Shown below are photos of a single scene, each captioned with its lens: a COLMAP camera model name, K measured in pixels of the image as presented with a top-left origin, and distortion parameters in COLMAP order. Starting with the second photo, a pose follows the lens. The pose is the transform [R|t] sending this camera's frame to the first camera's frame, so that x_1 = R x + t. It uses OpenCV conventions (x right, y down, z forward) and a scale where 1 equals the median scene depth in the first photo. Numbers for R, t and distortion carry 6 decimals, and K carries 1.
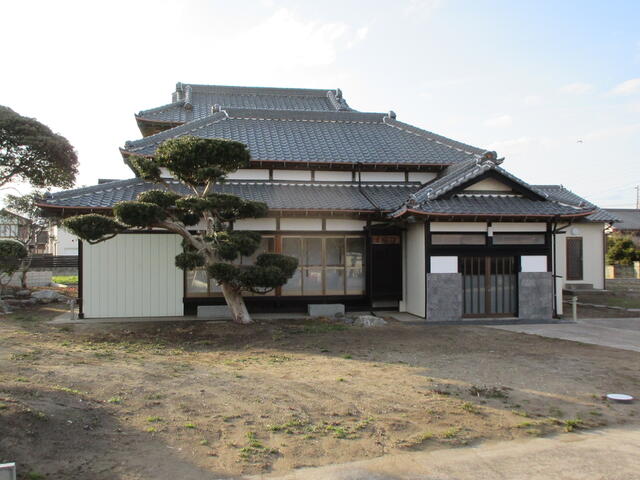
lens RADIAL K [[624.9, 0, 337.1], [0, 624.9, 239.7], [0, 0, 1]] dist [-0.000165, 0.001869]
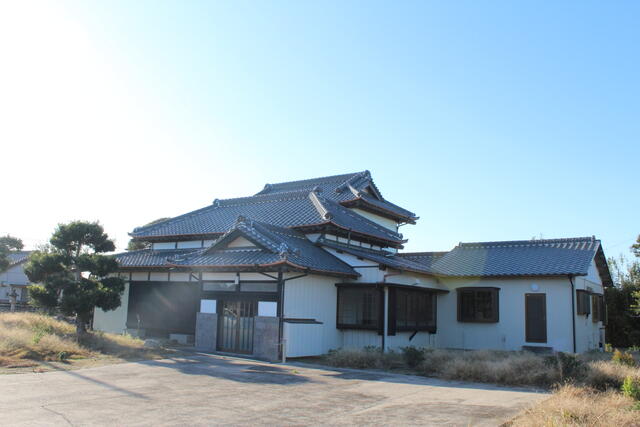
lens RADIAL K [[553.7, 0, 317.0], [0, 553.7, 226.4], [0, 0, 1]] dist [-0.191800, 0.166276]
pose [[0.691324, -0.079200, -0.718191, 1.100873], [-0.030870, 0.989829, -0.138870, 0.026285], [0.721885, 0.118174, 0.681848, 0.374121]]
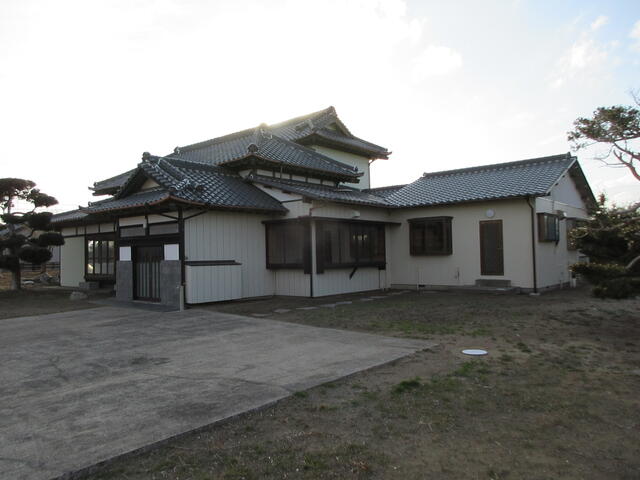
lens RADIAL K [[484.1, 0, 322.4], [0, 484.1, 250.2], [0, 0, 1]] dist [-0.026962, 0.006471]
pose [[0.632317, -0.014732, -0.774569, 1.091756], [0.026462, 0.999646, 0.002589, 0.039828], [0.774257, -0.022133, 0.632484, 0.690480]]
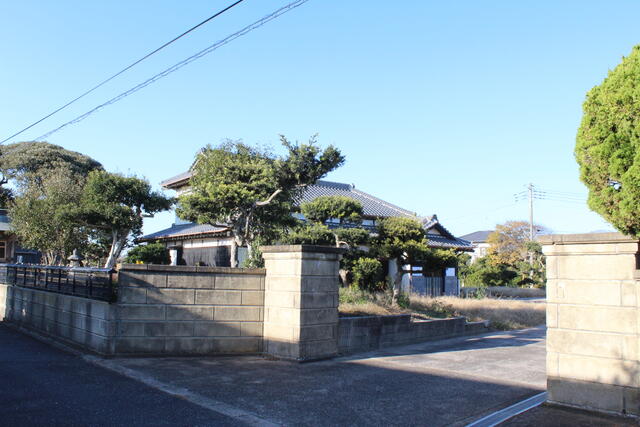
lens RADIAL K [[553.7, 0, 317.0], [0, 553.7, 226.4], [0, 0, 1]] dist [-0.191800, 0.166276]
pose [[0.911119, 0.055746, 0.408356, -0.786921], [-0.024880, 0.996443, -0.080514, 0.045289], [-0.411392, 0.063198, 0.909265, -0.409992]]
